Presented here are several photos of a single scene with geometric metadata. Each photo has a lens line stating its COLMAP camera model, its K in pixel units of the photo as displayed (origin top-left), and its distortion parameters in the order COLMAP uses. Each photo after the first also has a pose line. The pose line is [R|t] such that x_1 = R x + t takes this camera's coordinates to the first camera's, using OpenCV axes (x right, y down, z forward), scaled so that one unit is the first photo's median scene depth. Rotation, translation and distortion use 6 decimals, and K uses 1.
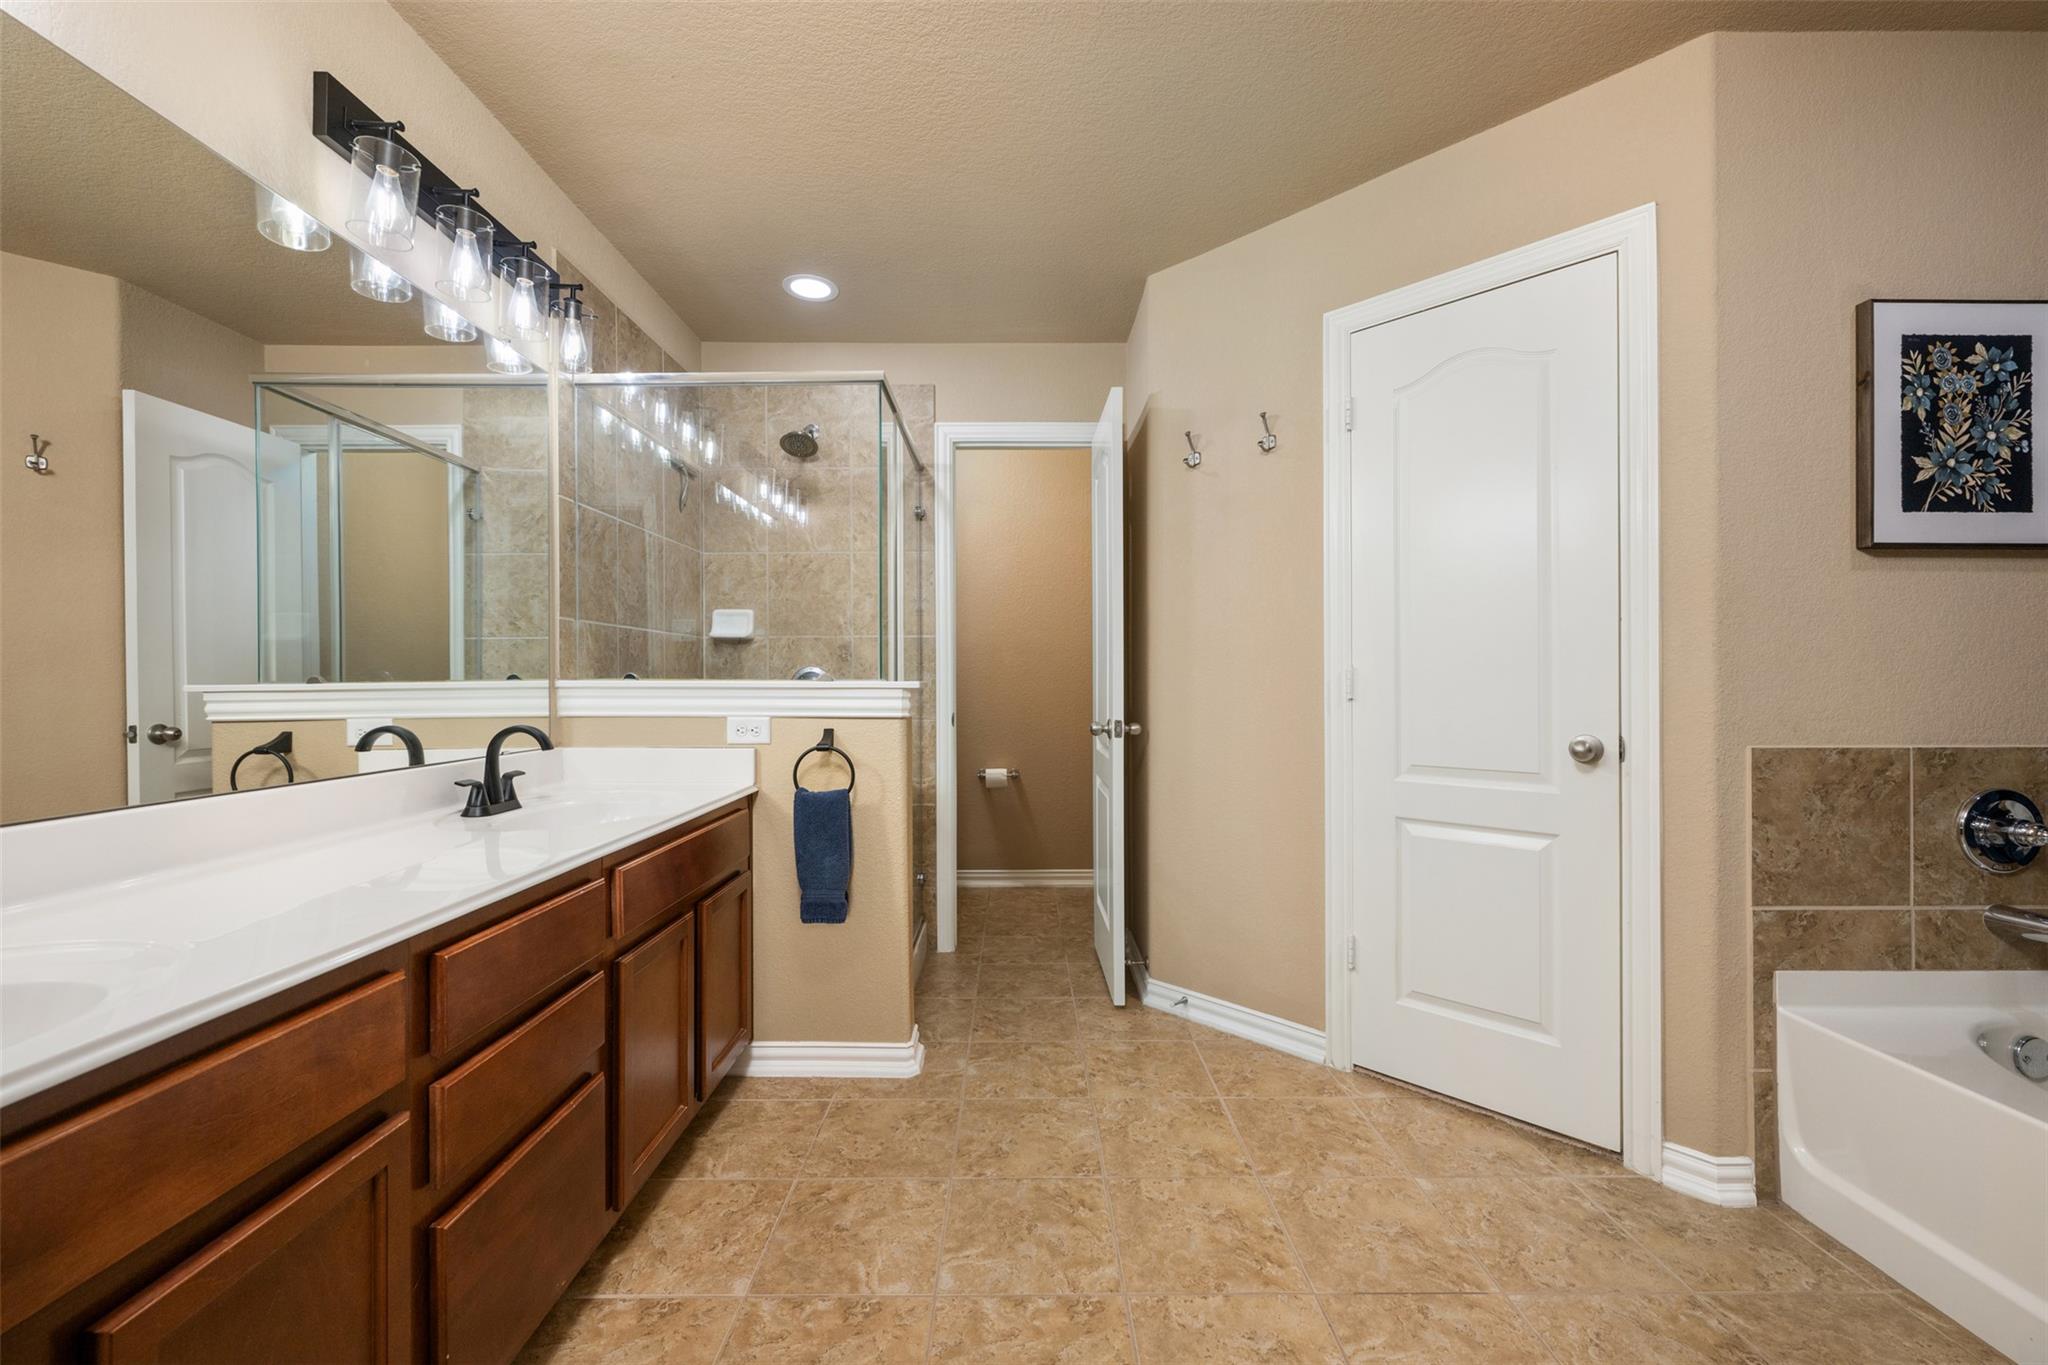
lens RADIAL K [[812.0, 0, 1019.1], [0, 812.0, 681.6], [0, 0, 1]] dist [-0.003047, -0.000354]
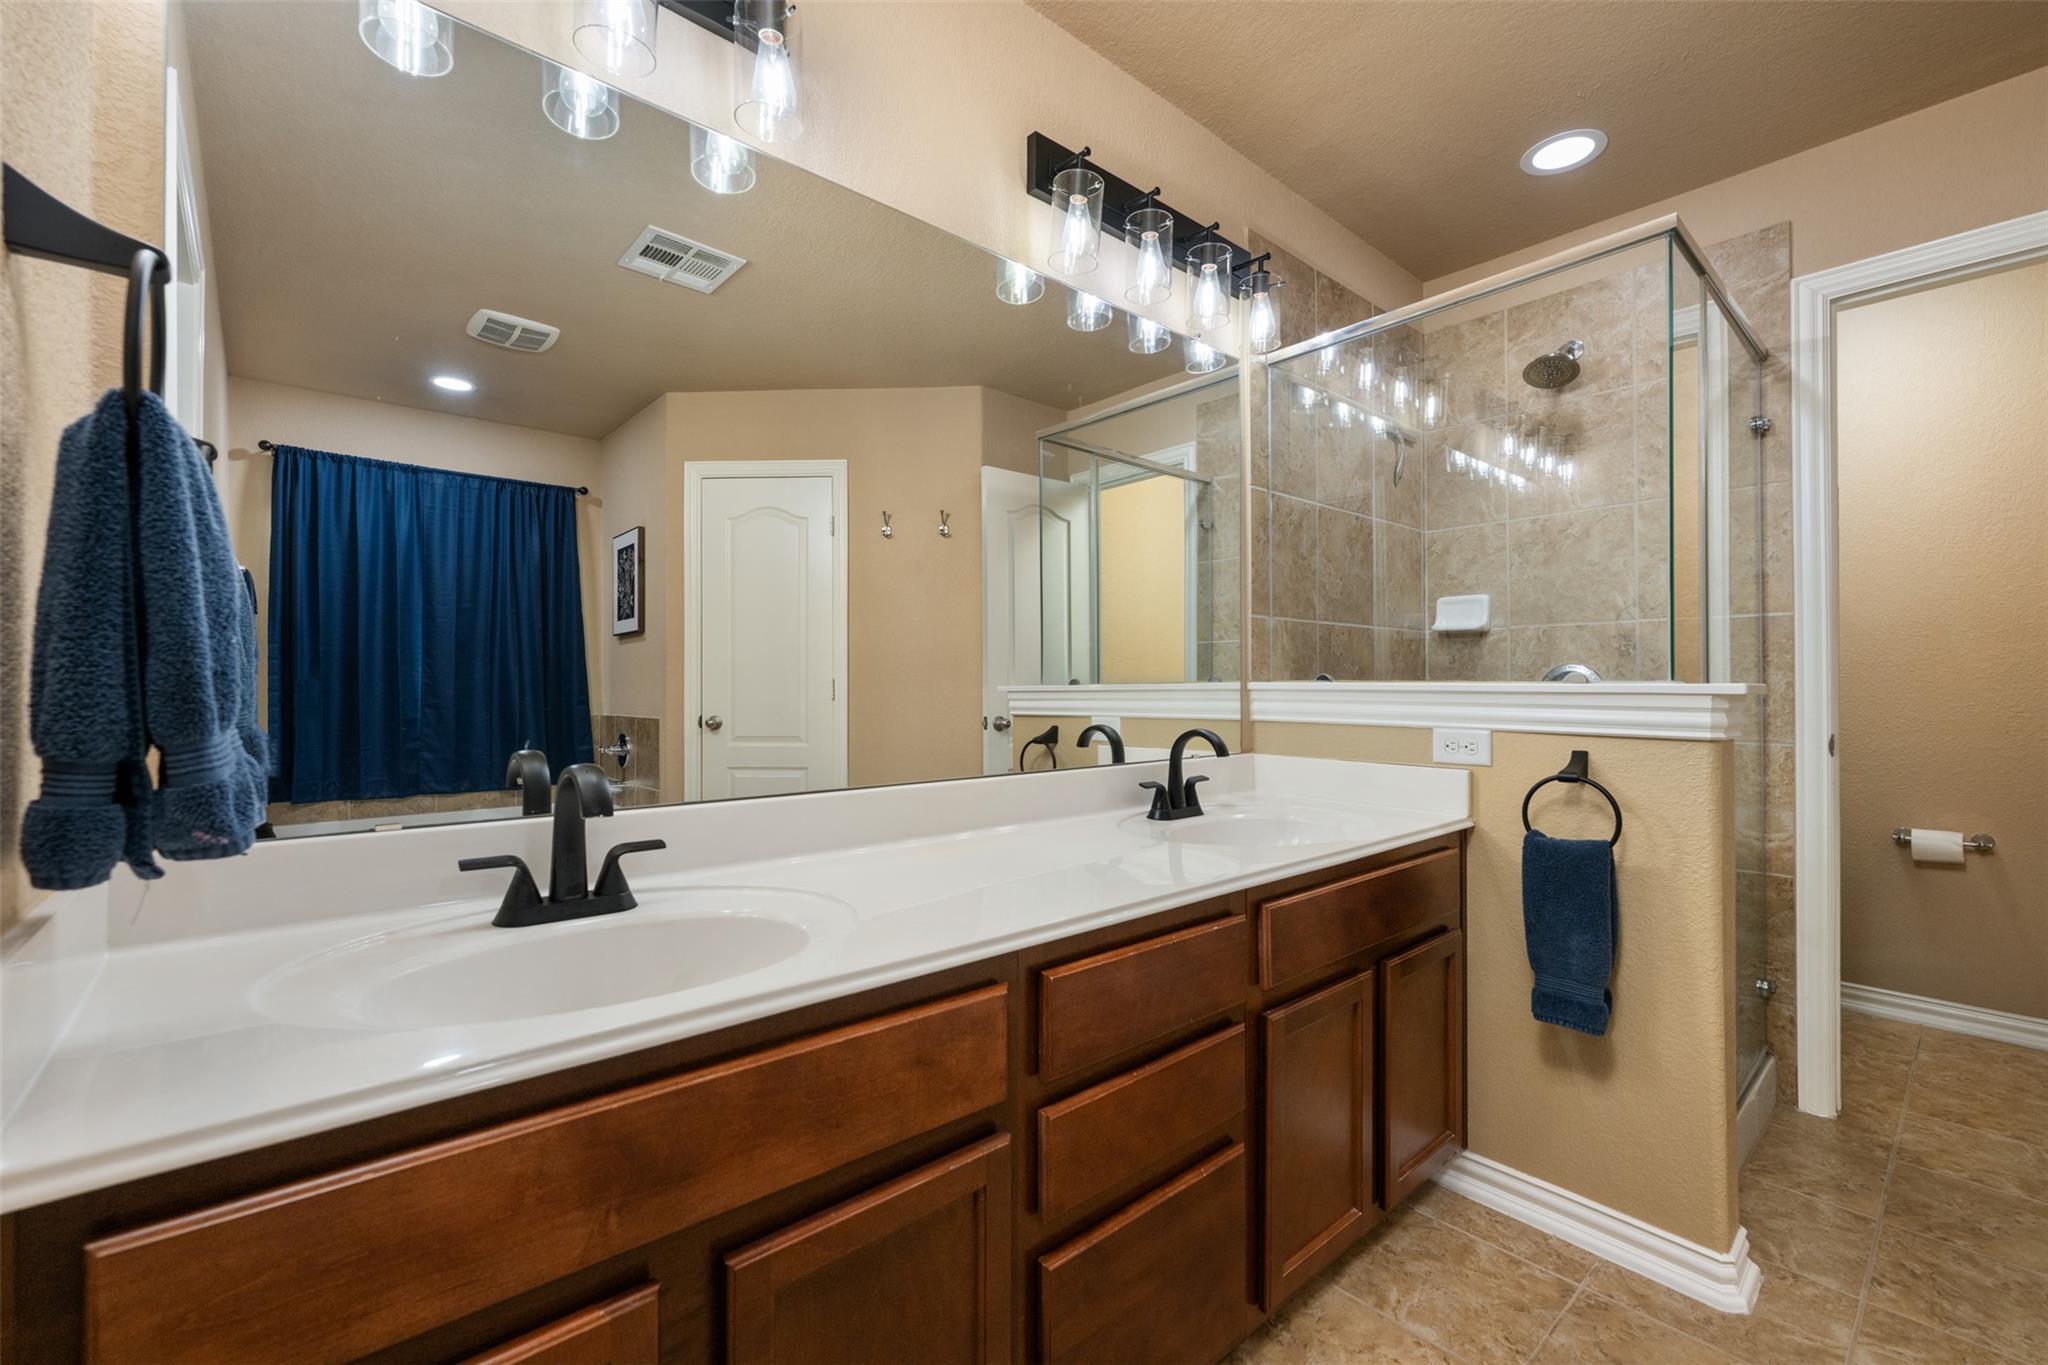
lens RADIAL K [[828.1, 0, 1041.7], [0, 828.1, 681.7], [0, 0, 1]] dist [-0.003732, 0.000592]
pose [[0.653412, -0.000809, -0.757002, 0.003486], [-0.001766, 0.999995, -0.002593, 0.001058], [0.757001, 0.003032, 0.653407, 0.225798]]
